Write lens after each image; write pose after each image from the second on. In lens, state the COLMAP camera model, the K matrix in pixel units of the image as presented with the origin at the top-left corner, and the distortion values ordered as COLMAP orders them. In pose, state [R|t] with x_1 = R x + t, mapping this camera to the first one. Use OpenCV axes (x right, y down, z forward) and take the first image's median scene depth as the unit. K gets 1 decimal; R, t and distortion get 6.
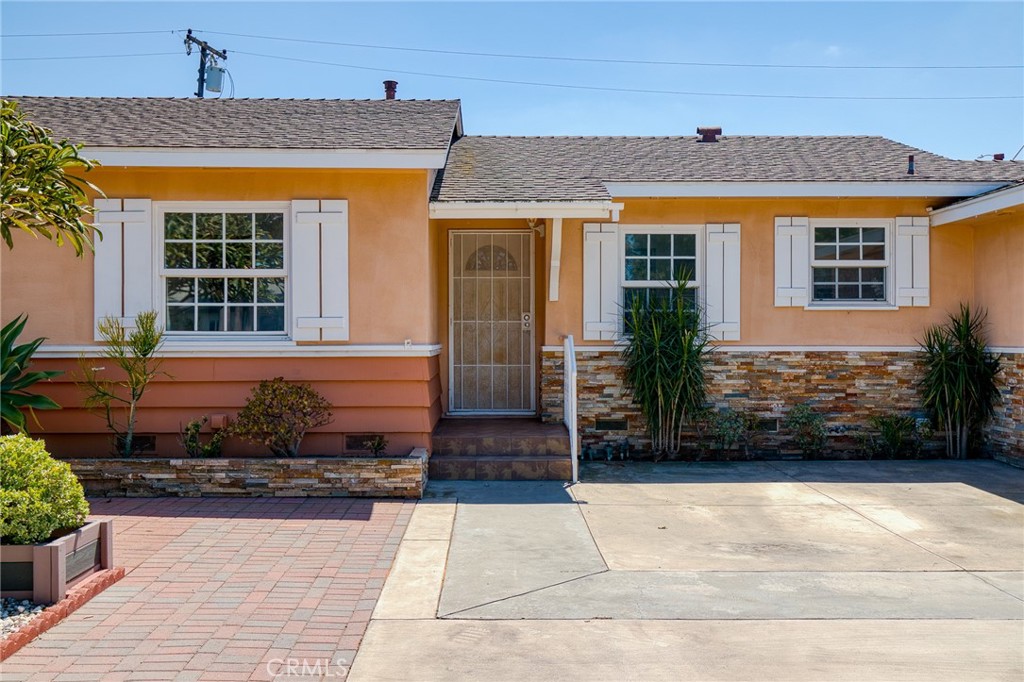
lens RADIAL K [[964.1, 0, 512.0], [0, 964.1, 341.0], [0, 0, 1]] dist [0.008850, -0.000180]
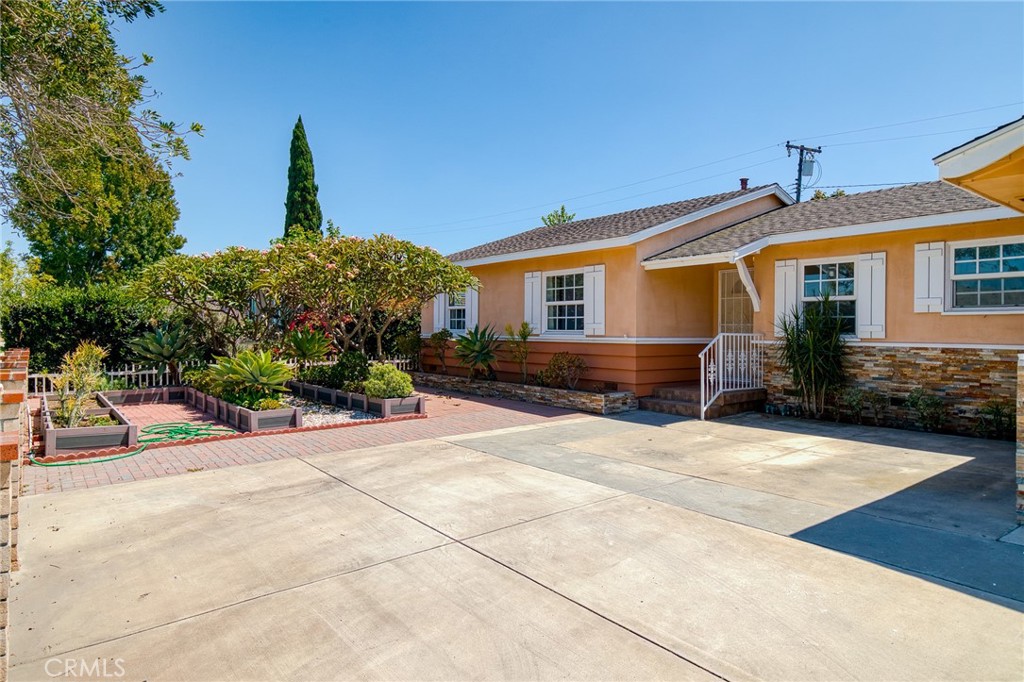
lens RADIAL K [[613.0, 0, 512.0], [0, 613.0, 341.0], [0, 0, 1]] dist [-0.001861, -0.001171]
pose [[0.607063, 0.018027, -0.794449, 0.600617], [-0.011016, 0.999837, 0.014270, -0.003293], [0.794577, 0.000089, 0.607163, 0.064140]]
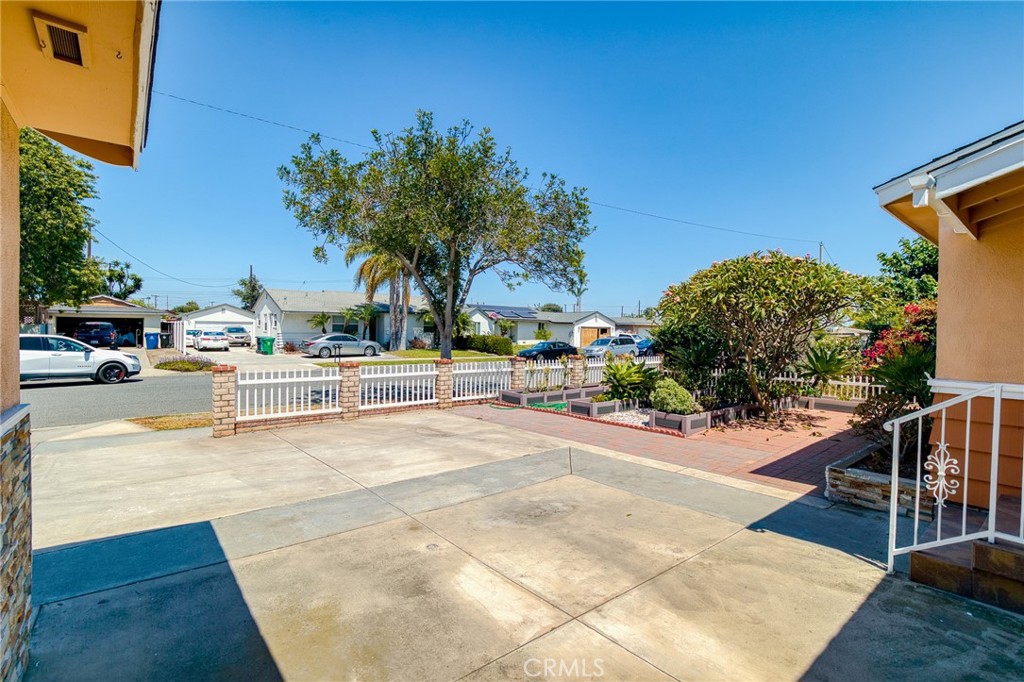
lens RADIAL K [[476.3, 0, 512.0], [0, 476.3, 341.0], [0, 0, 1]] dist [-0.000006, 0.000124]
pose [[-0.778635, 0.001609, -0.627475, 0.442257], [-0.016188, 0.999612, 0.022650, -0.031150], [0.627269, 0.027793, -0.778307, 0.916127]]
